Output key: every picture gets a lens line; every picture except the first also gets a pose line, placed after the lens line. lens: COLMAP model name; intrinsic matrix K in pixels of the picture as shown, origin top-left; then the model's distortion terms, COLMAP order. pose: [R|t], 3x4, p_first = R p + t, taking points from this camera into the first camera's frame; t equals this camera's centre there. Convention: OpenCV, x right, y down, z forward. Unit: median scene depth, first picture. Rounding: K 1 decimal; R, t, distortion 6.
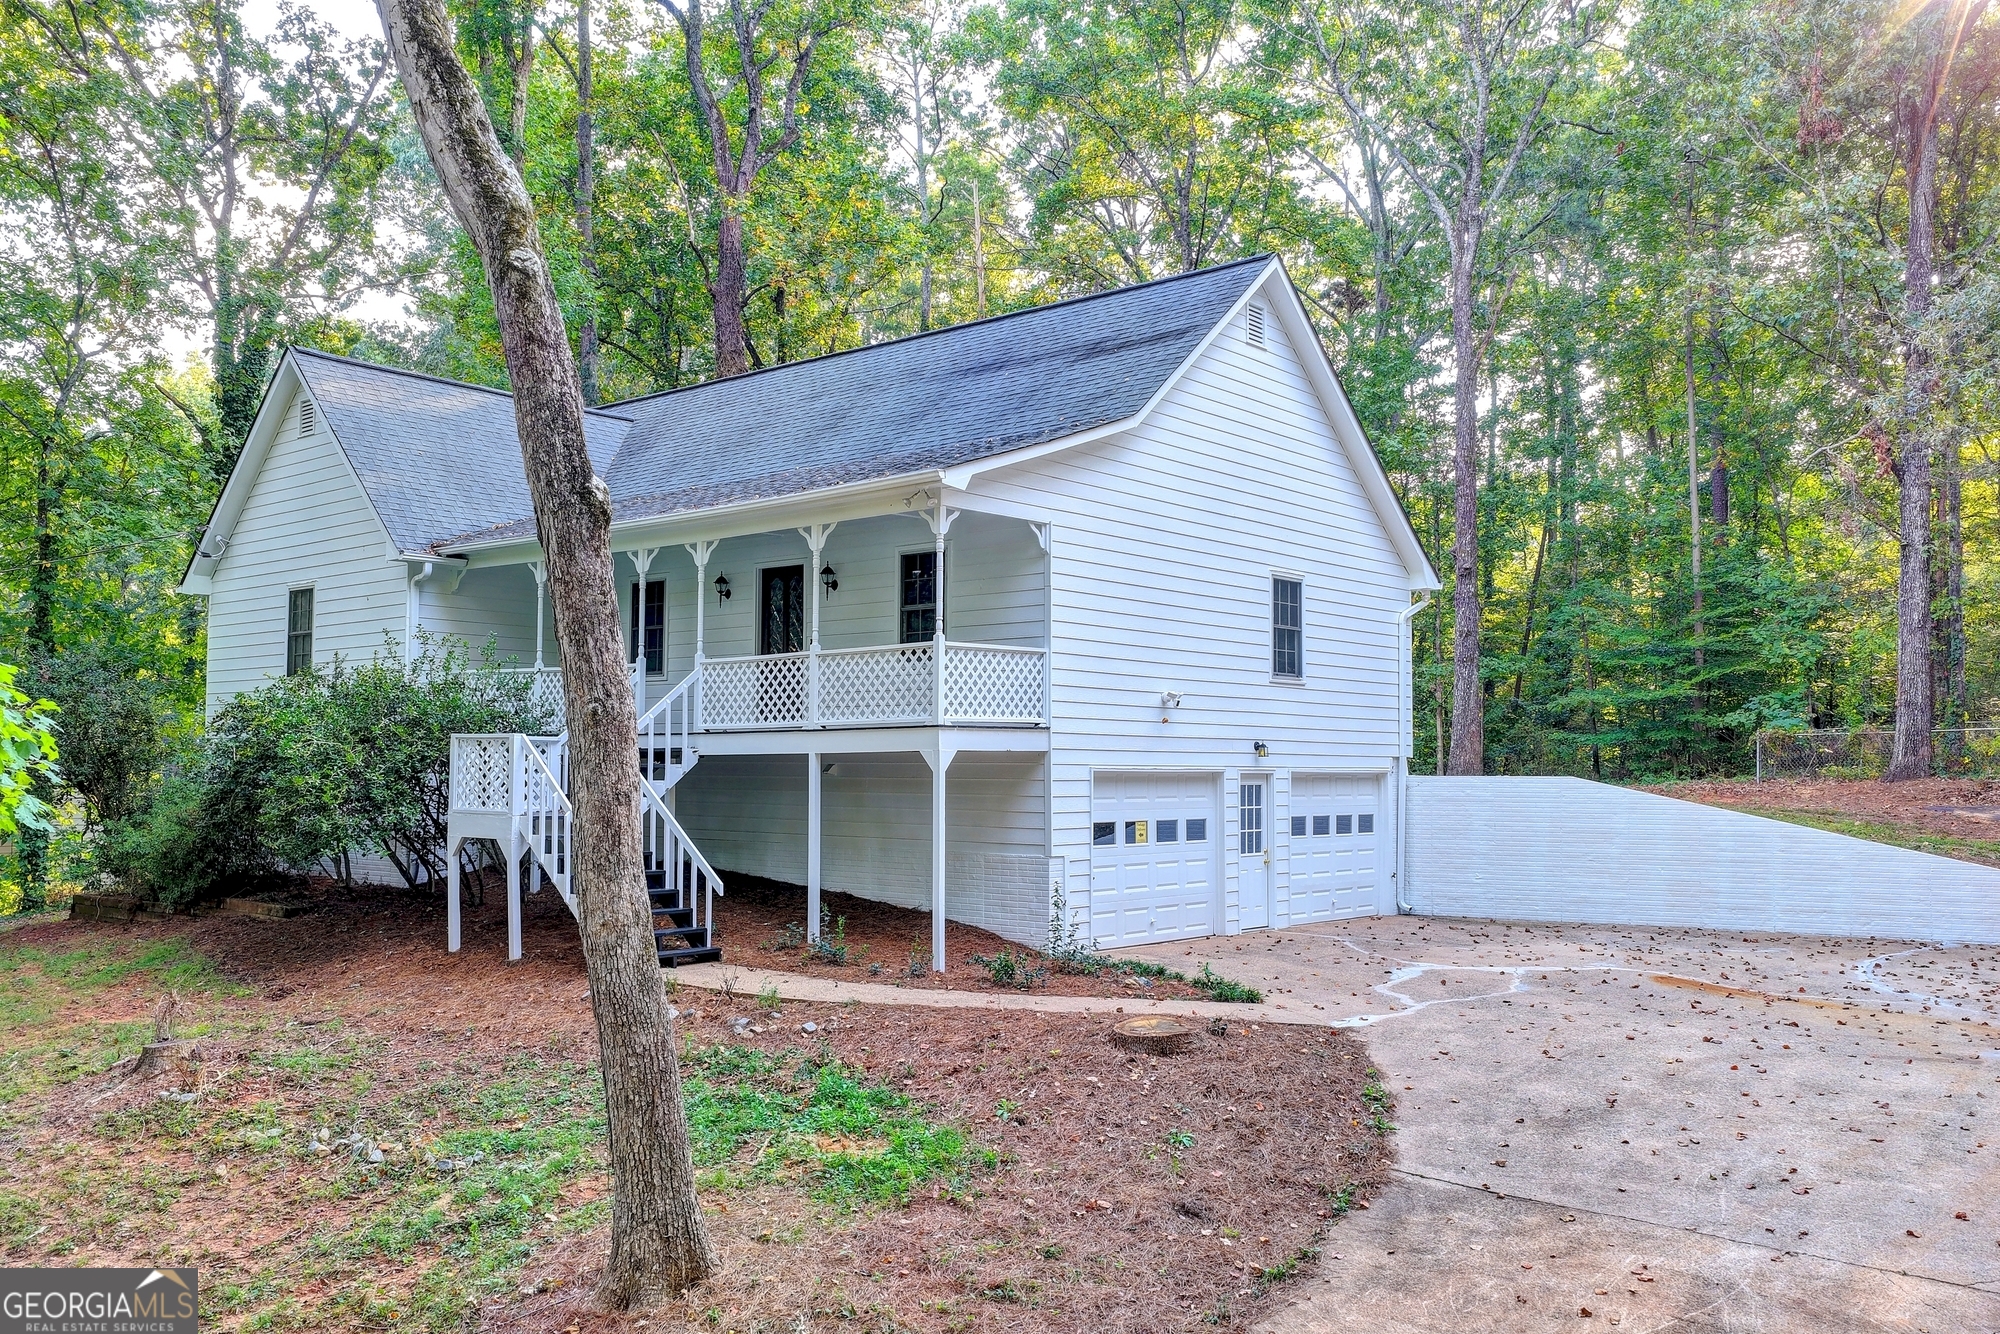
lens RADIAL K [[1661.3, 0, 1005.3], [0, 1661.3, 677.5], [0, 0, 1]] dist [-0.014136, 0.043112]
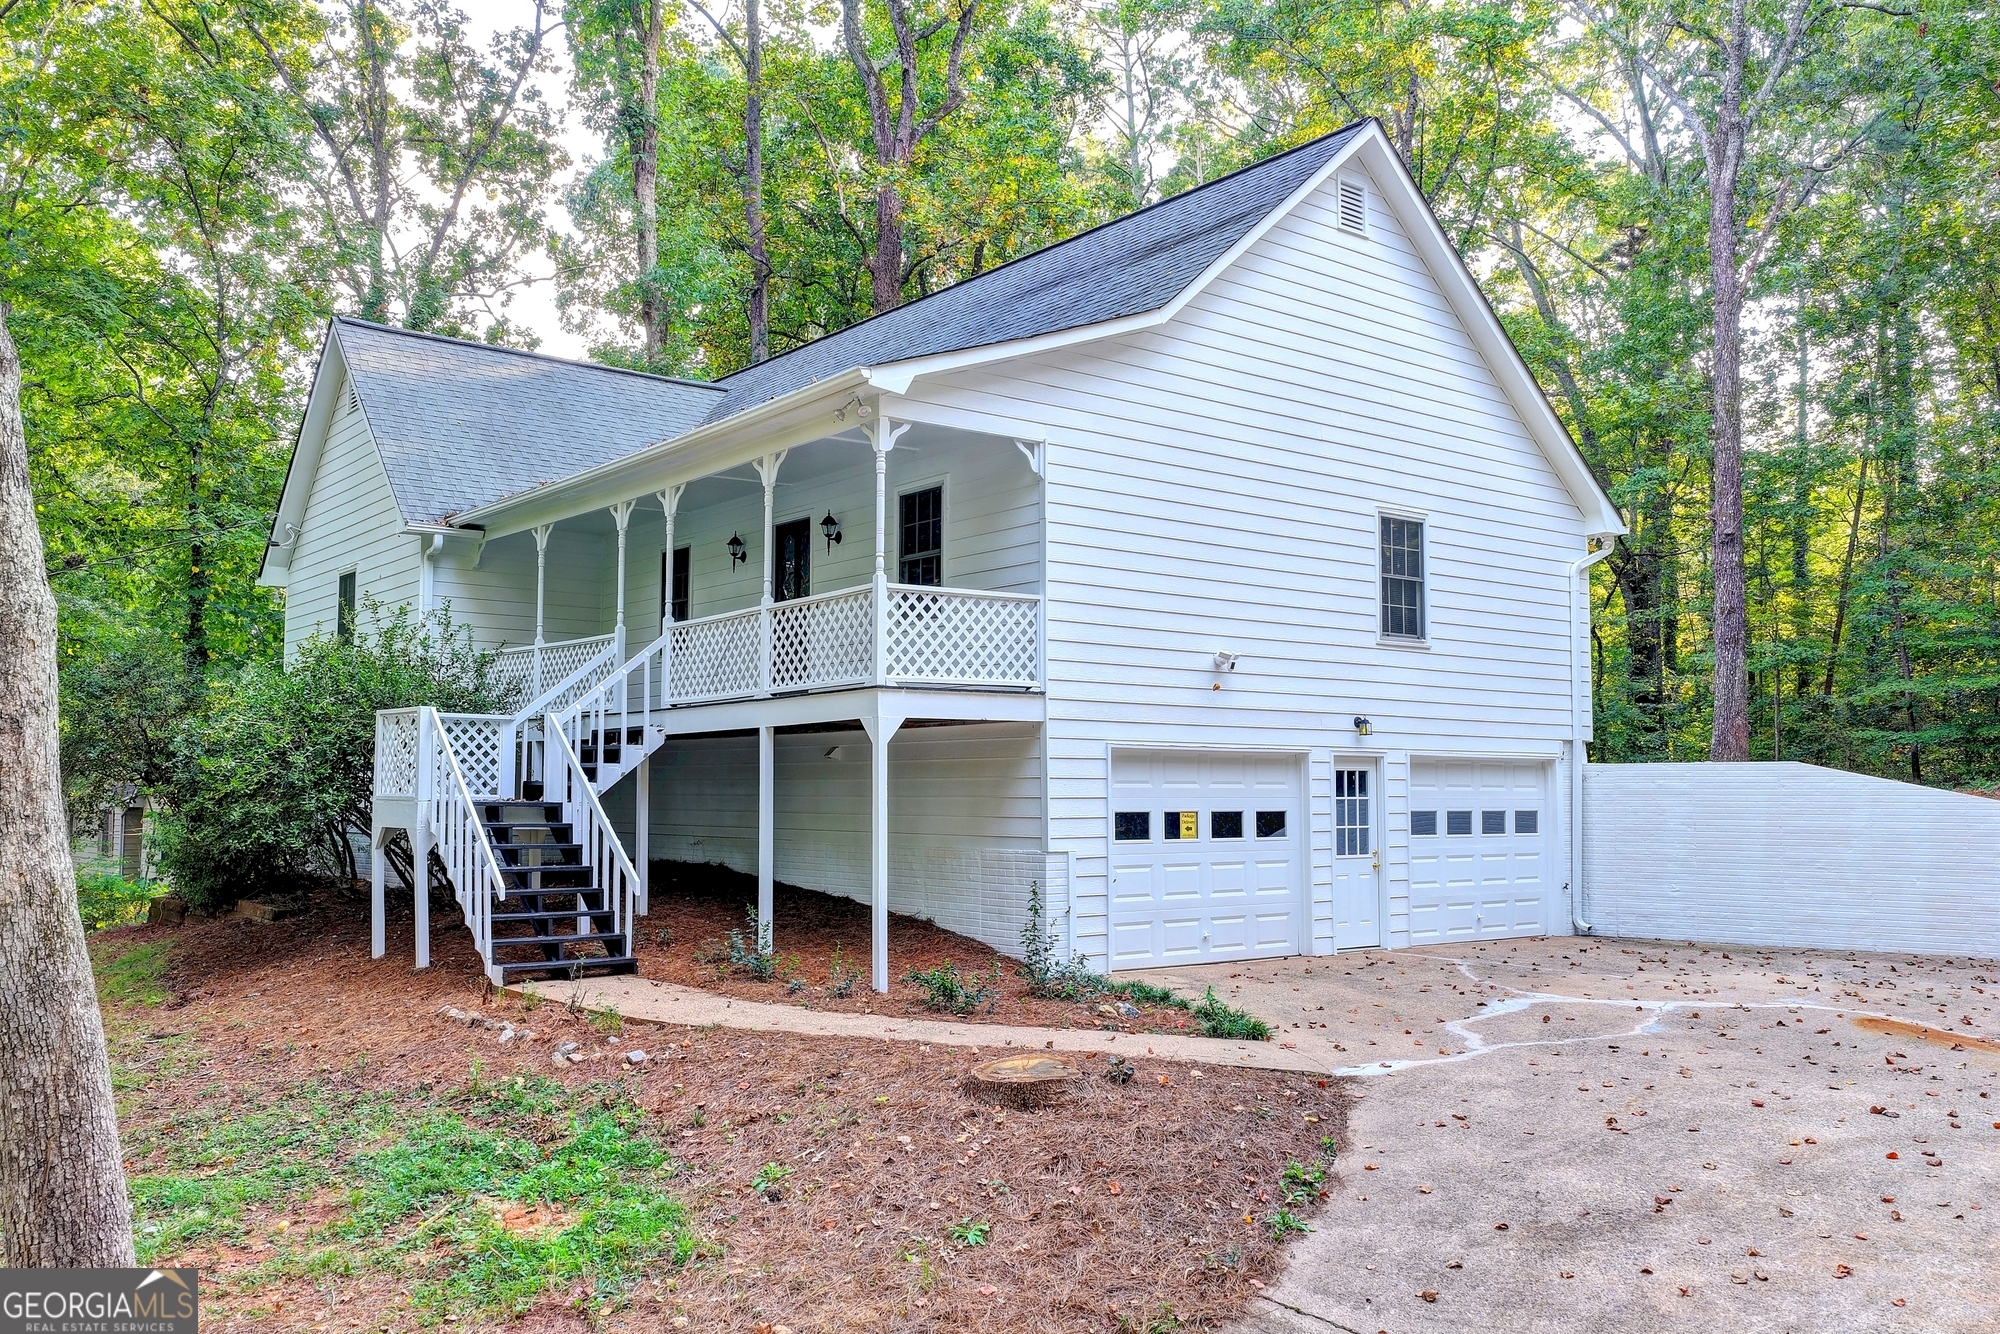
lens RADIAL K [[1661.3, 0, 1005.3], [0, 1661.3, 677.5], [0, 0, 1]] dist [-0.014136, 0.043112]
pose [[0.980896, -0.016990, -0.193790, 0.145052], [0.013865, 0.999751, -0.017472, 0.032361], [0.194039, 0.014451, 0.980887, 0.177967]]
